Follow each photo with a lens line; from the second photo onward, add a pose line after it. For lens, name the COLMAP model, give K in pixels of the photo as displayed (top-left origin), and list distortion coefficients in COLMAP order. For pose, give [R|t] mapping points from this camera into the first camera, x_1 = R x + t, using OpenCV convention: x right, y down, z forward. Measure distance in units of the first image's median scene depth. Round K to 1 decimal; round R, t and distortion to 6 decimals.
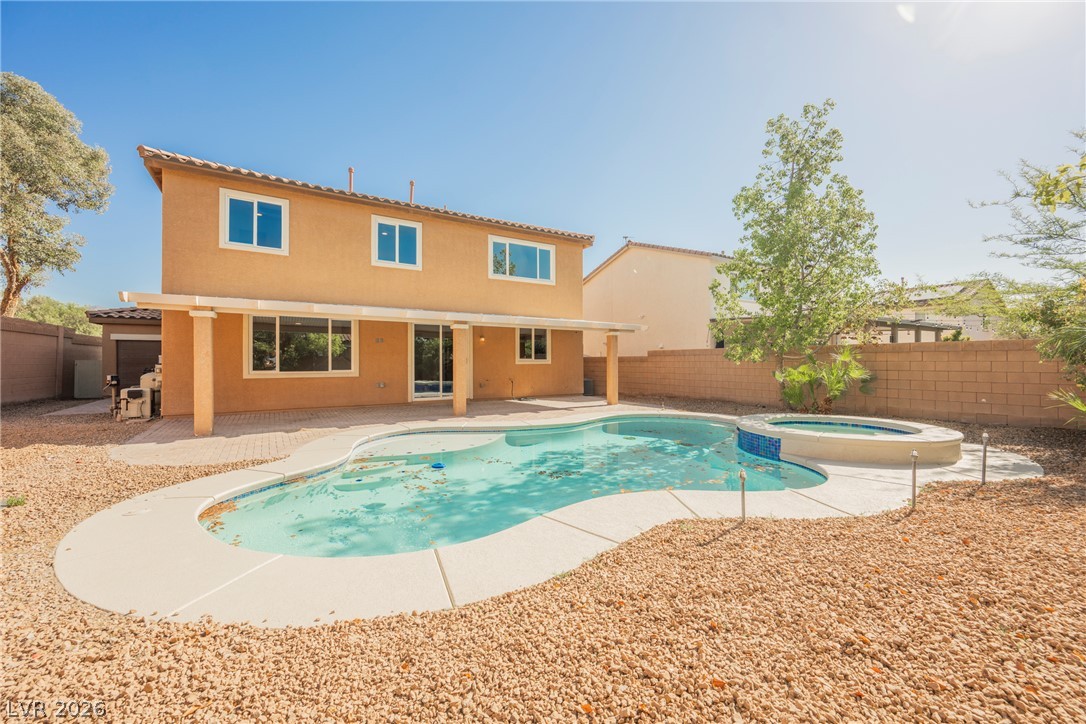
lens RADIAL K [[424.3, 0, 544.2], [0, 424.3, 363.0], [0, 0, 1]] dist [-0.000598, 0.000294]
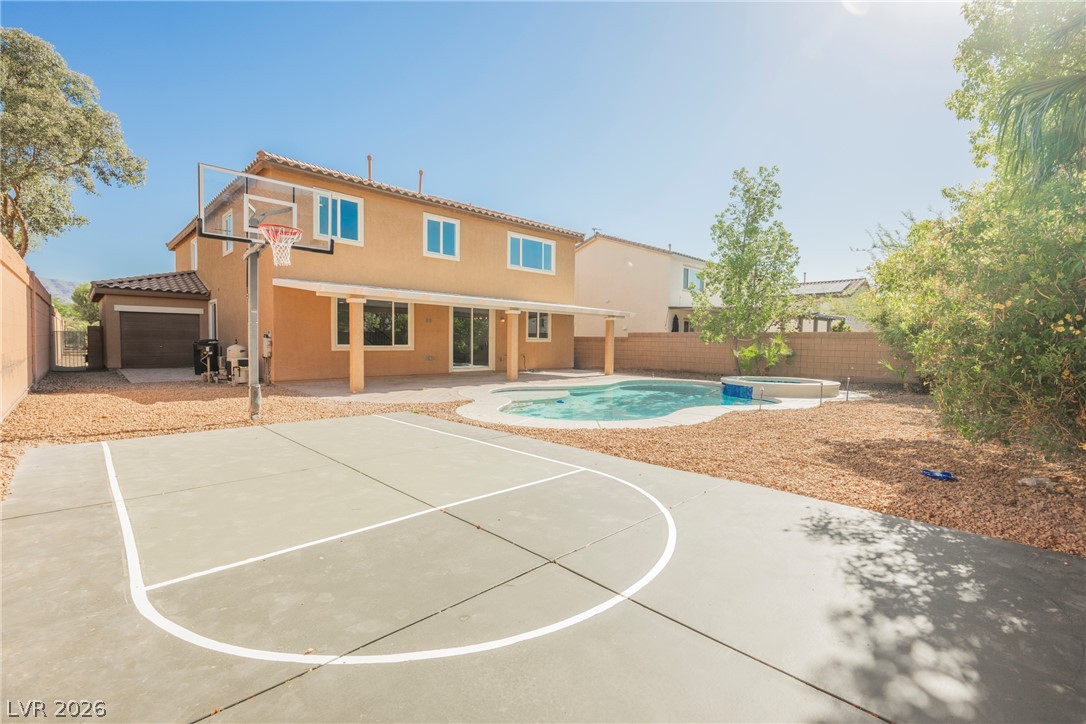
lens RADIAL K [[476.7, 0, 544.0], [0, 476.7, 366.4], [0, 0, 1]] dist [0.000347, 0.000112]
pose [[0.977012, 0.003731, 0.213151, -0.340488], [-0.014746, 0.998635, 0.050111, 0.003725], [-0.212673, -0.052102, 0.975733, -0.354742]]
